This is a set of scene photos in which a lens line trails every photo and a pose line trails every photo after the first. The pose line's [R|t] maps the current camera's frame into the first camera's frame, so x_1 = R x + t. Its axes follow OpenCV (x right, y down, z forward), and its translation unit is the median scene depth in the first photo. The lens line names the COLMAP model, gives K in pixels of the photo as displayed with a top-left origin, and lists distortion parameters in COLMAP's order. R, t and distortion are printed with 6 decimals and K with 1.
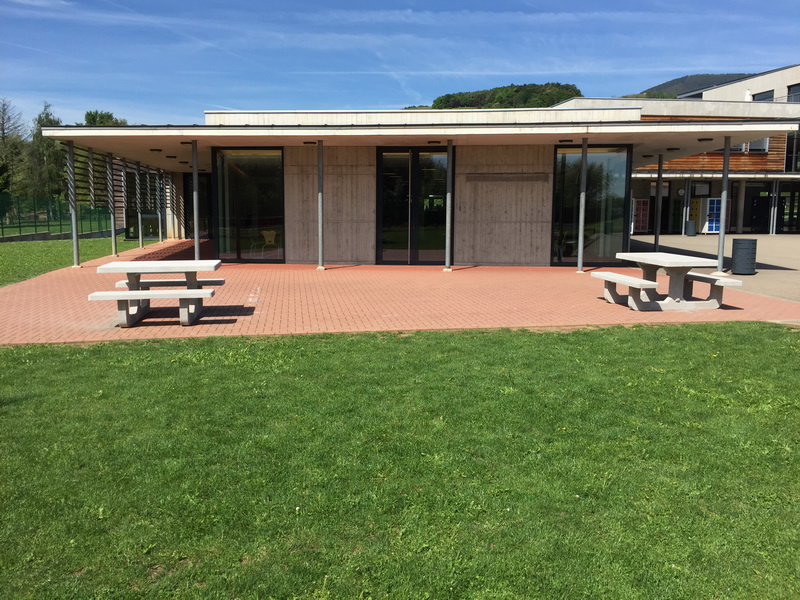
lens RADIAL K [[681.2, 0, 398.5], [0, 681.2, 299.6], [0, 0, 1]] dist [0.085480, 0.002354]
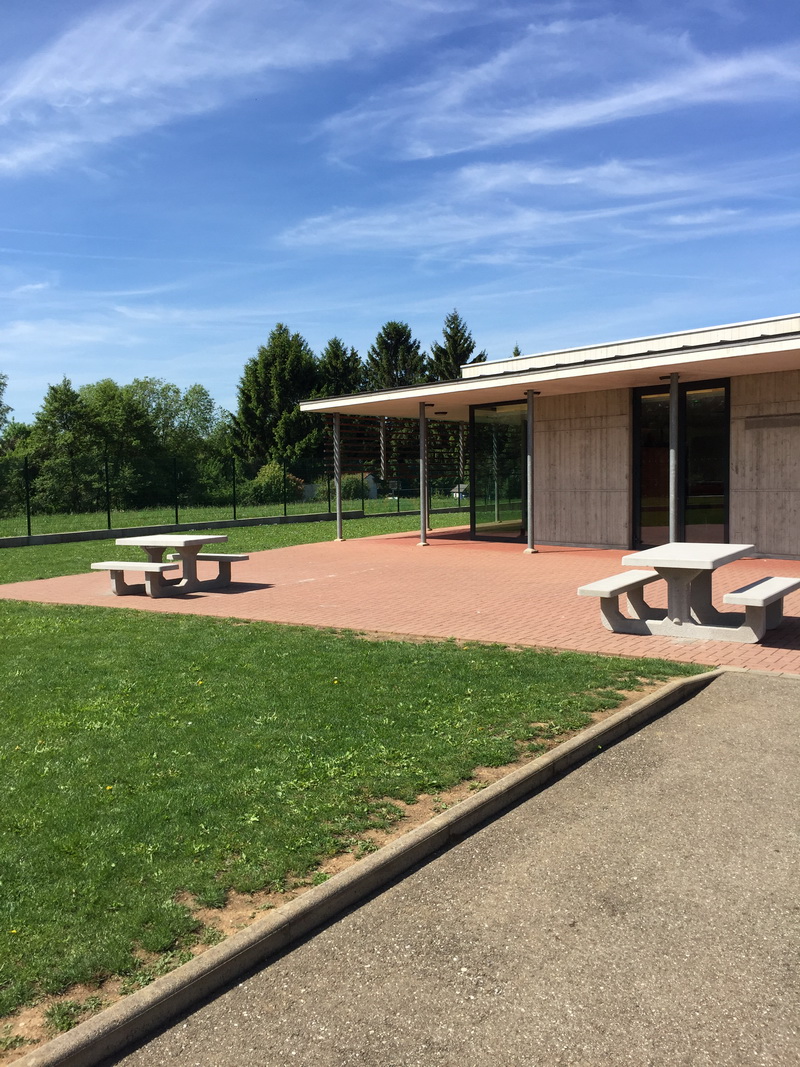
lens RADIAL K [[908.5, 0, 398.1], [0, 908.5, 530.6], [0, 0, 1]] dist [0.085480, 0.002354]
pose [[0.725763, 0.025410, -0.687475, 0.464945], [-0.069675, 0.996894, -0.036708, -0.019468], [0.684407, 0.074541, 0.725279, 0.133583]]
